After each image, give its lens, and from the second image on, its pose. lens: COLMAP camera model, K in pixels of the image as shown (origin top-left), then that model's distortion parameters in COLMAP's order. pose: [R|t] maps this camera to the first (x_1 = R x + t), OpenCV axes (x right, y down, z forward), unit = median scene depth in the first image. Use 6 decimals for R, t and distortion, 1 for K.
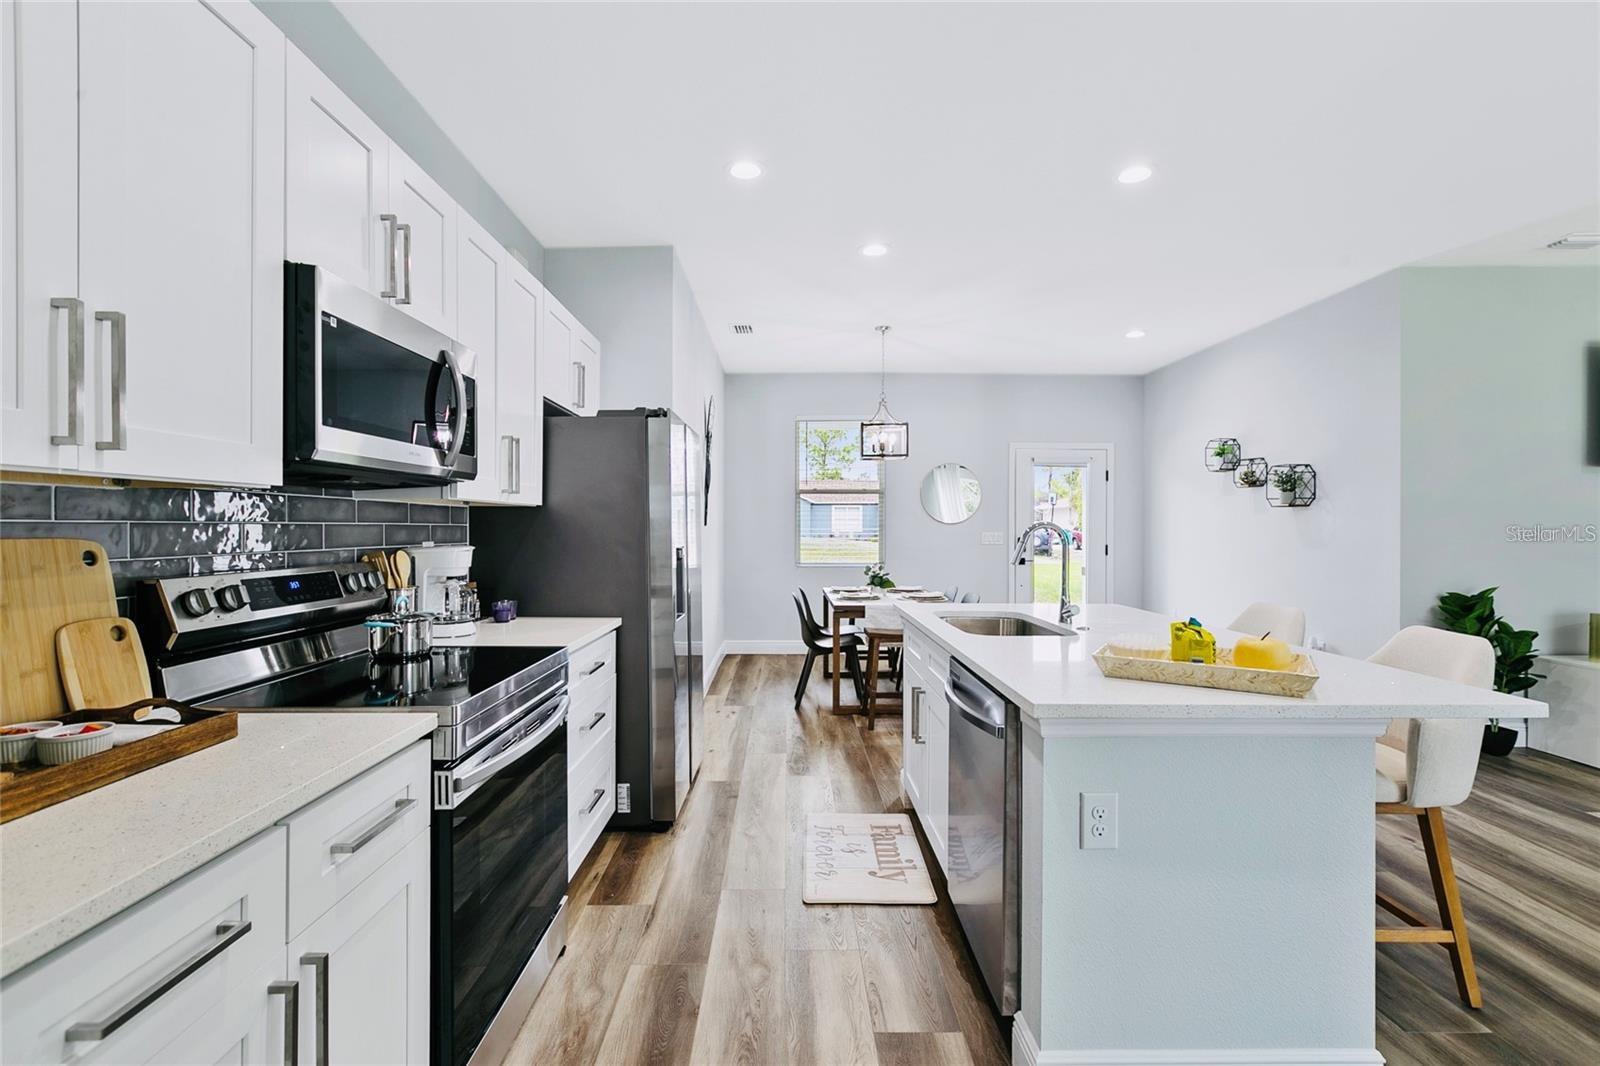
lens RADIAL K [[727.5, 0, 785.6], [0, 727.5, 533.6], [0, 0, 1]] dist [0.003225, 0.000112]
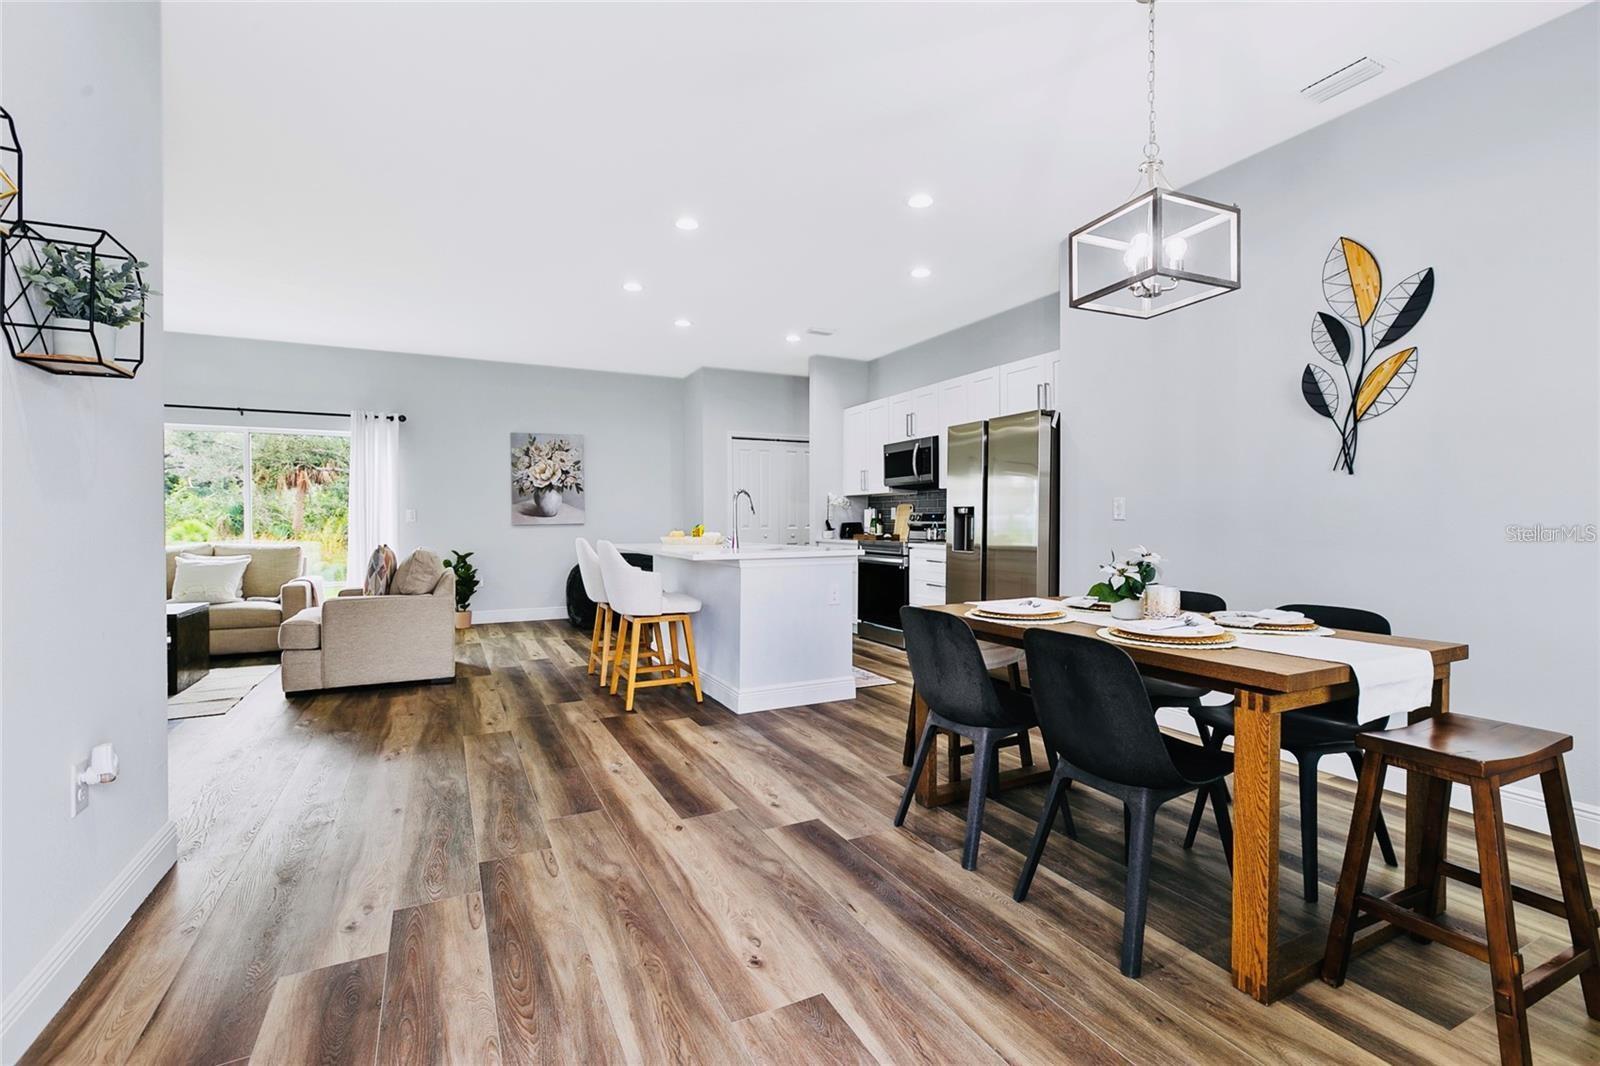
lens RADIAL K [[727.5, 0, 799.9], [0, 727.5, 525.3], [0, 0, 1]] dist [0.003225, 0.000112]
pose [[-0.893660, 0.002865, -0.448735, 1.284054], [-0.003641, 0.999900, 0.013636, 0.056633], [0.448730, 0.013820, -0.893561, 3.271605]]
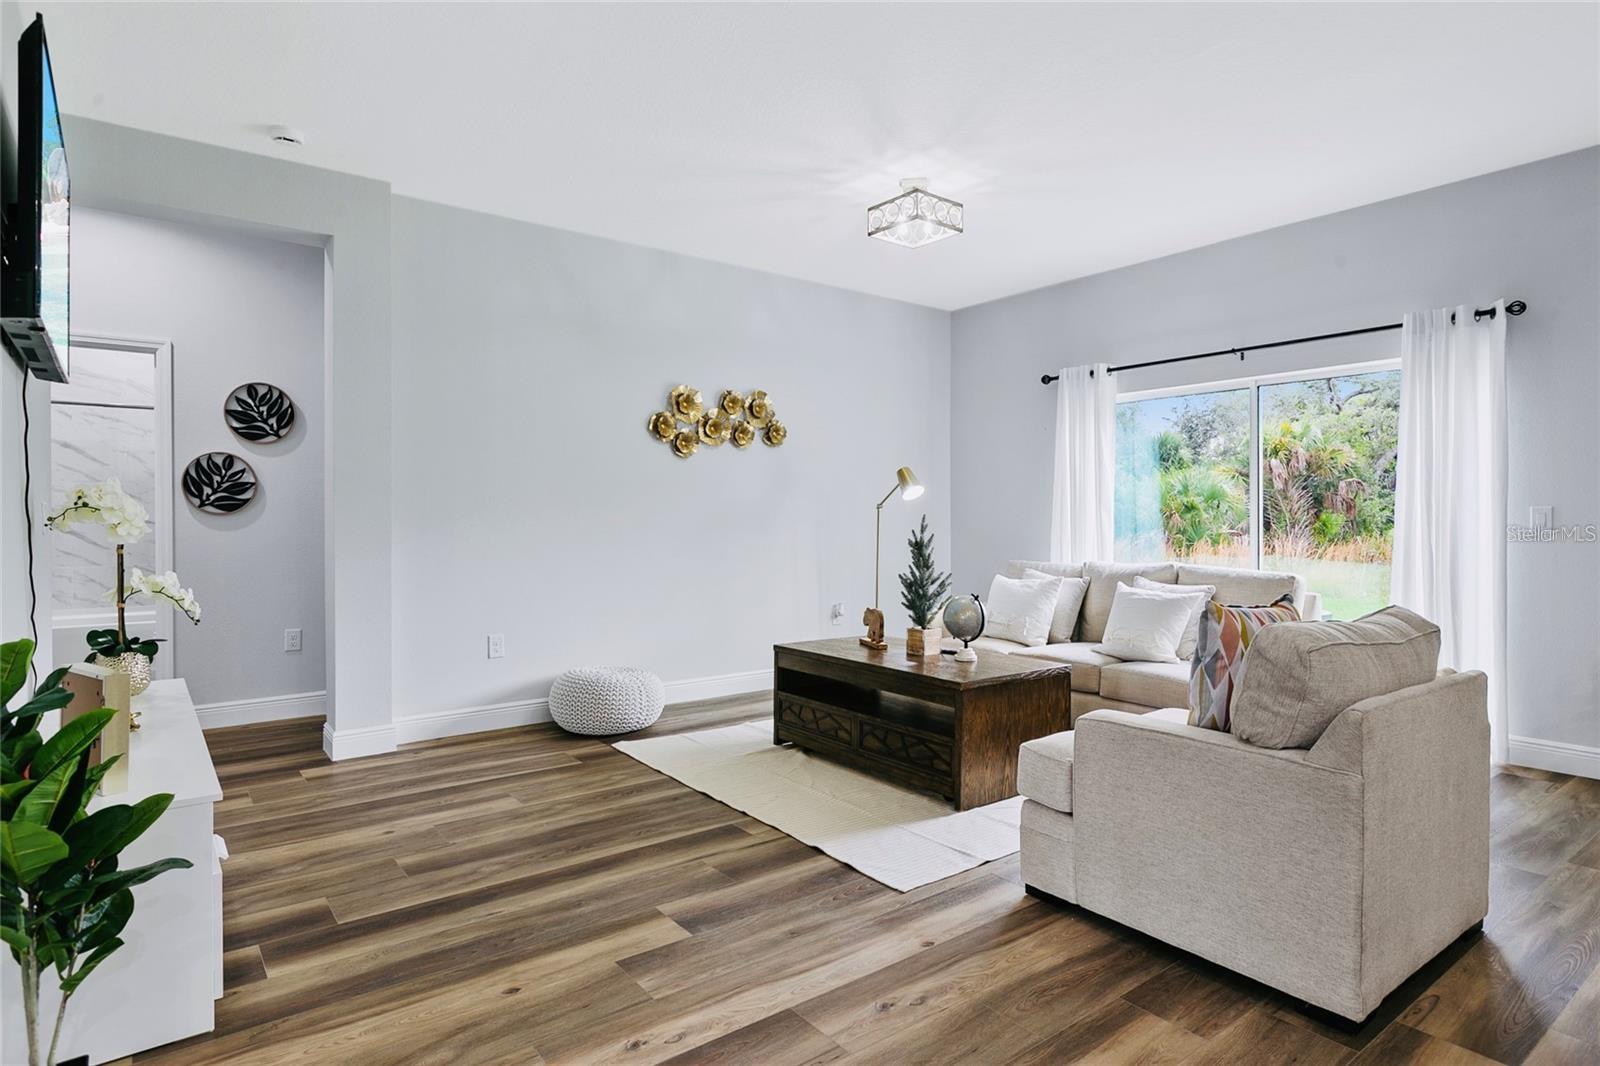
lens RADIAL K [[861.8, 0, 807.3], [0, 861.8, 528.8], [0, 0, 1]] dist [-0.013186, 0.005243]
pose [[-0.607449, -0.011947, 0.794269, 0.884926], [0.008241, 0.999738, 0.021340, 0.034230], [-0.794316, 0.019509, -0.607192, 1.778462]]
